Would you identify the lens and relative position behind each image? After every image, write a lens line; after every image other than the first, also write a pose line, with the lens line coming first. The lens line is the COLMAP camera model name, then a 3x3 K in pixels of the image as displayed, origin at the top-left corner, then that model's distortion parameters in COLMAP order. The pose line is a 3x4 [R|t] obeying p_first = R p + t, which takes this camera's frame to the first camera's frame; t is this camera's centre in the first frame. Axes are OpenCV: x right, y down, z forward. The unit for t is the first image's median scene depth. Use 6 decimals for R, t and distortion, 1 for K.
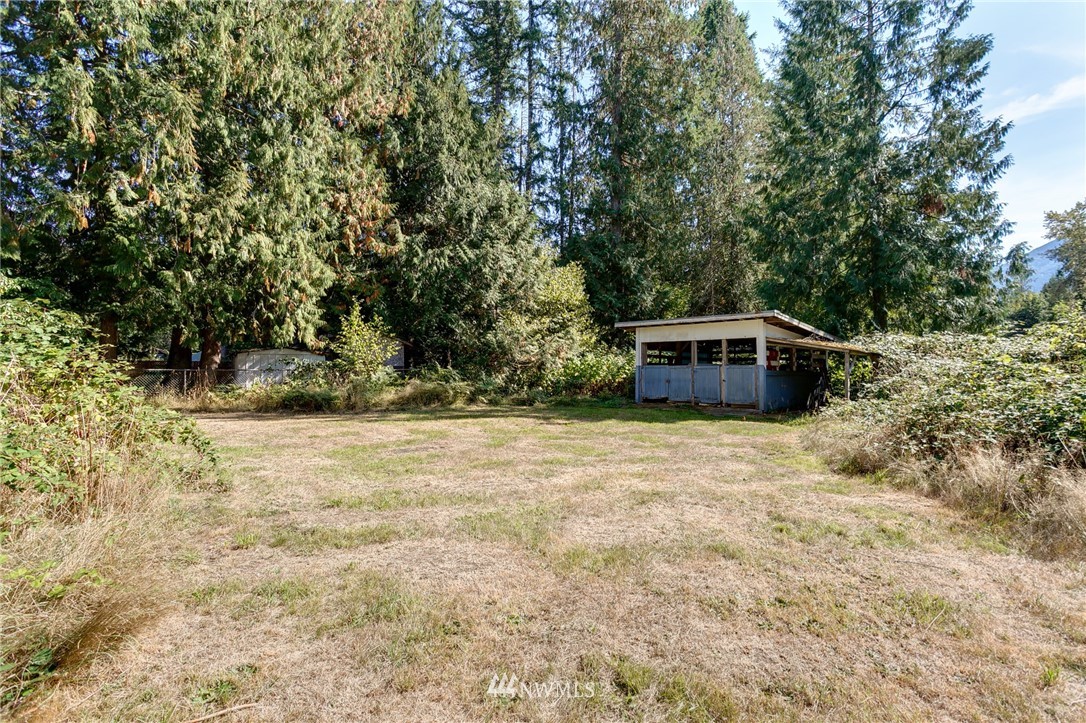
lens RADIAL K [[528.4, 0, 545.7], [0, 528.4, 364.8], [0, 0, 1]] dist [-0.011937, 0.004920]
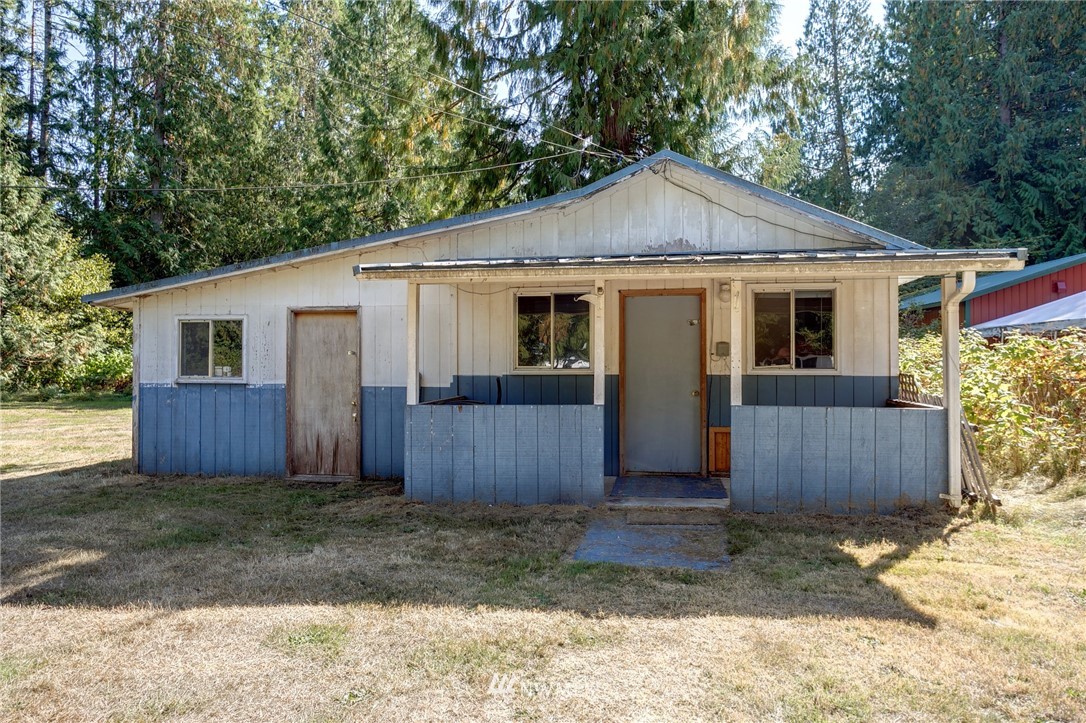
lens RADIAL K [[773.9, 0, 543.4], [0, 773.9, 360.0], [0, 0, 1]] dist [0.005029, 0.006510]
pose [[0.860292, 0.003573, 0.509790, 0.032439], [-0.004192, 0.999991, 0.000064, -0.006398], [-0.509785, -0.002192, 0.860299, -0.703452]]
